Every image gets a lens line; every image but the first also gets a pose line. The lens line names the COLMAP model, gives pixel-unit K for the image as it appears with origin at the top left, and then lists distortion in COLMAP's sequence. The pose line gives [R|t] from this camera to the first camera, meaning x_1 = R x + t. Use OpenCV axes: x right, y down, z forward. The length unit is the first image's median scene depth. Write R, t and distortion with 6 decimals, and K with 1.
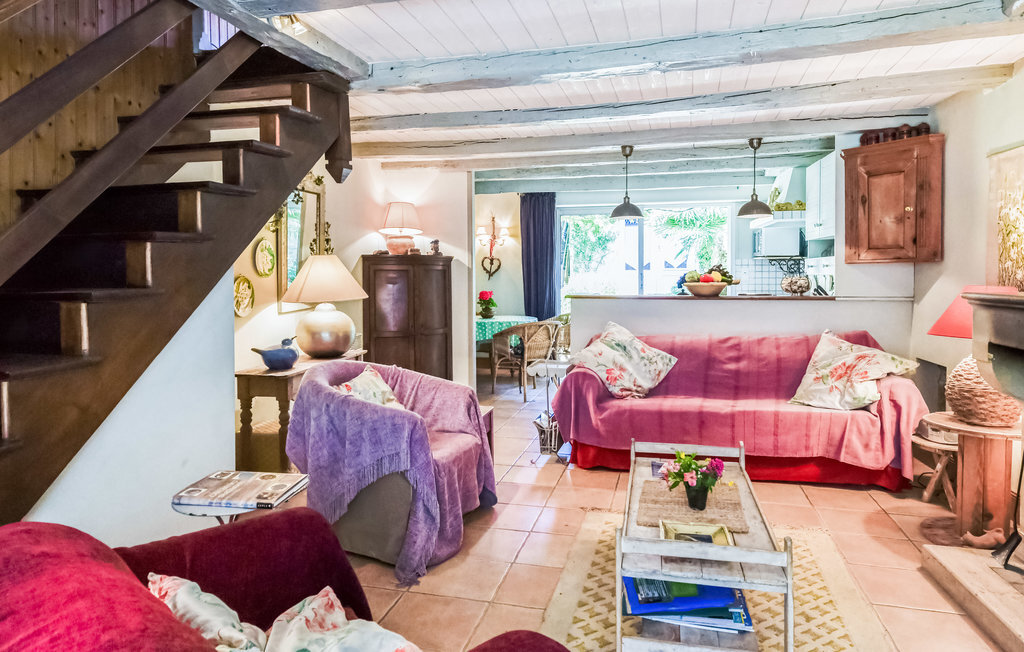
lens RADIAL K [[646.5, 0, 512.9], [0, 646.5, 299.1], [0, 0, 1]] dist [0.006541, 0.002693]
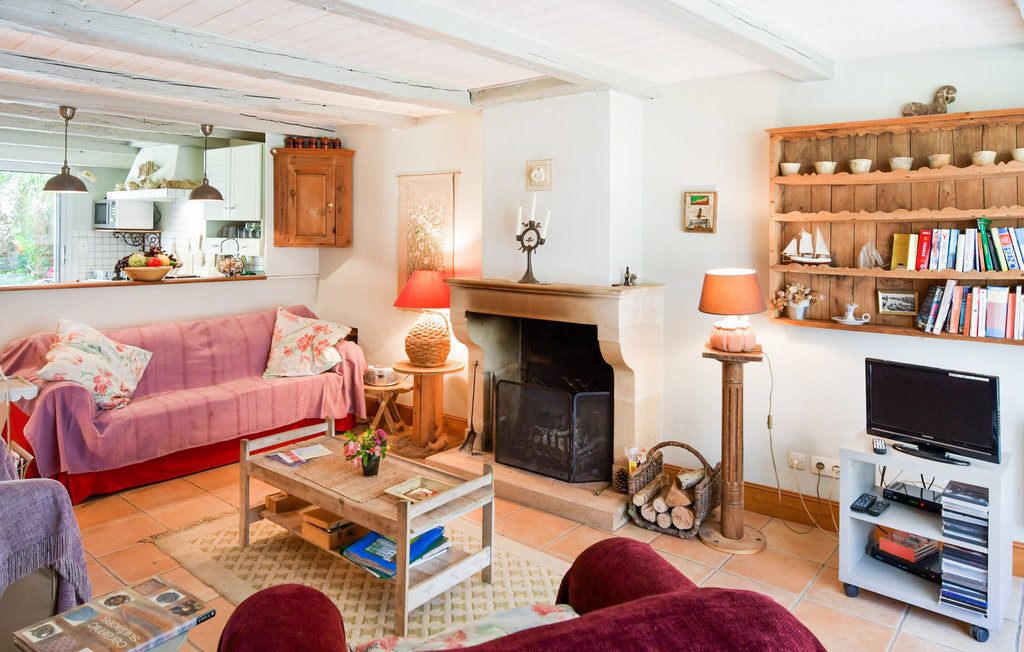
lens RADIAL K [[664.1, 0, 512.7], [0, 664.1, 235.4], [0, 0, 1]] dist [0.001304, 0.000151]
pose [[0.434749, 0.010564, 0.900490, -0.385871], [0.017988, 0.999630, -0.020412, -0.047497], [-0.900372, 0.025072, 0.434398, 0.125431]]
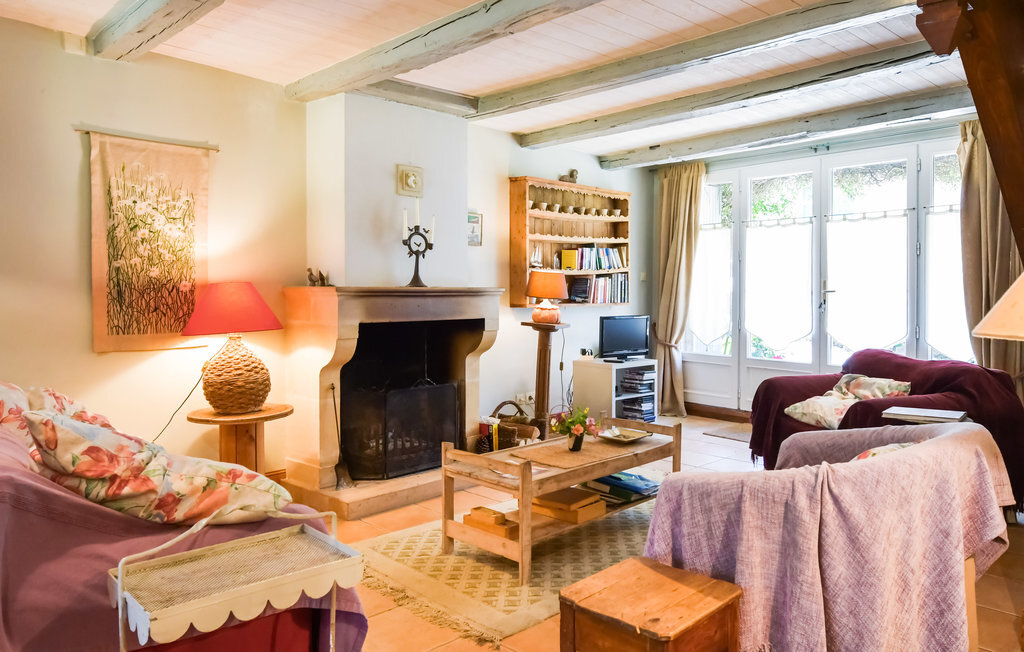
lens RADIAL K [[765.7, 0, 512.0], [0, 765.7, 326.0], [0, 0, 1]] dist [0.001158, -0.000369]
pose [[-0.849331, -0.020835, 0.527449, -0.232184], [0.022086, 0.996943, 0.074946, -0.023945], [-0.527398, 0.075303, -0.846275, 1.317150]]
